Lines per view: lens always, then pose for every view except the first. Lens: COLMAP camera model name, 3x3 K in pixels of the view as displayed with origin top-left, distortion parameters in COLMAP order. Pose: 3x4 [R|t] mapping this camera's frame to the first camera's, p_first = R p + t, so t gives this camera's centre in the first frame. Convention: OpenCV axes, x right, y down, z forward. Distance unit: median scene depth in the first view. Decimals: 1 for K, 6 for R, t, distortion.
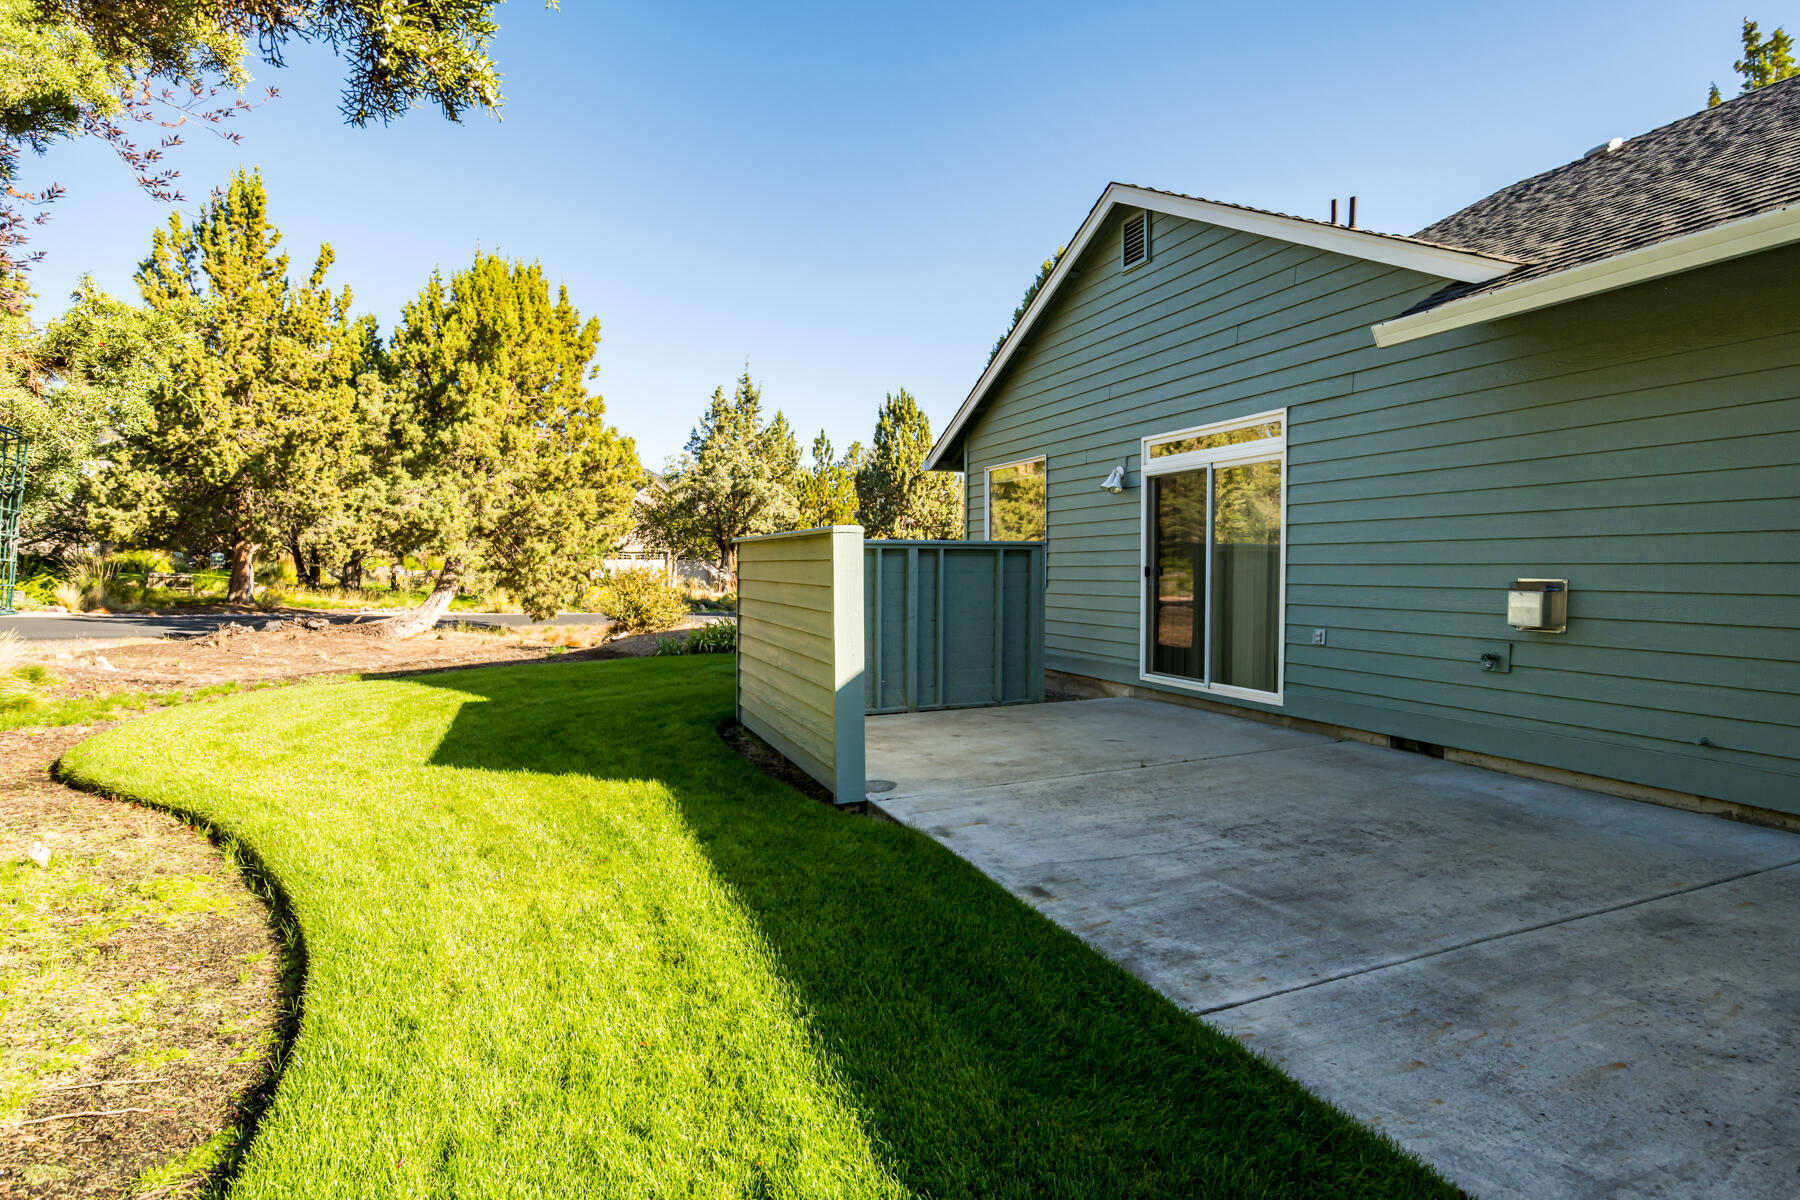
lens RADIAL K [[920.5, 0, 901.8], [0, 920.5, 590.3], [0, 0, 1]] dist [-0.001010, 0.000859]
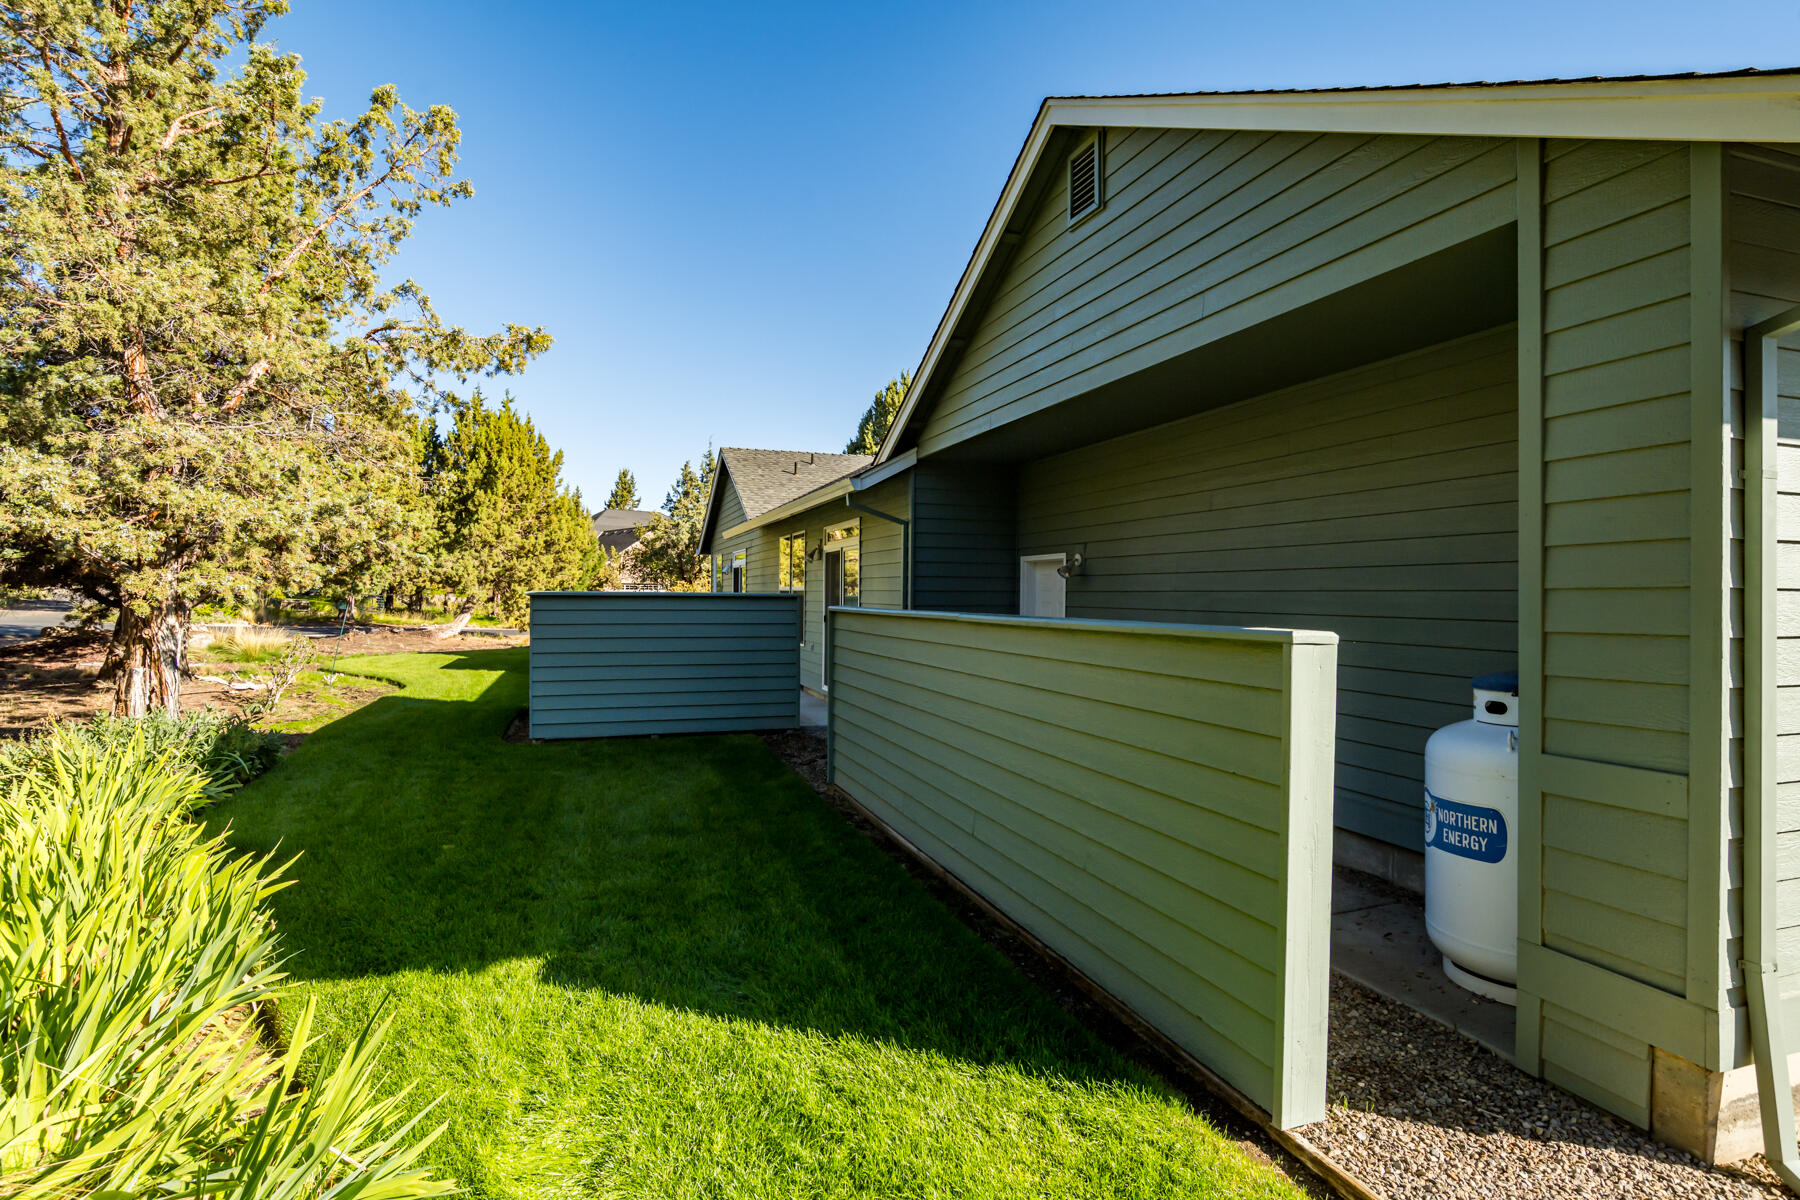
lens RADIAL K [[920.5, 0, 901.0], [0, 920.5, 601.4], [0, 0, 1]] dist [-0.001010, 0.000859]
pose [[0.998545, 0.009070, -0.053150, 0.433359], [-0.010020, 0.999794, -0.017635, 0.000603], [0.052979, 0.018142, 0.998431, -0.727226]]
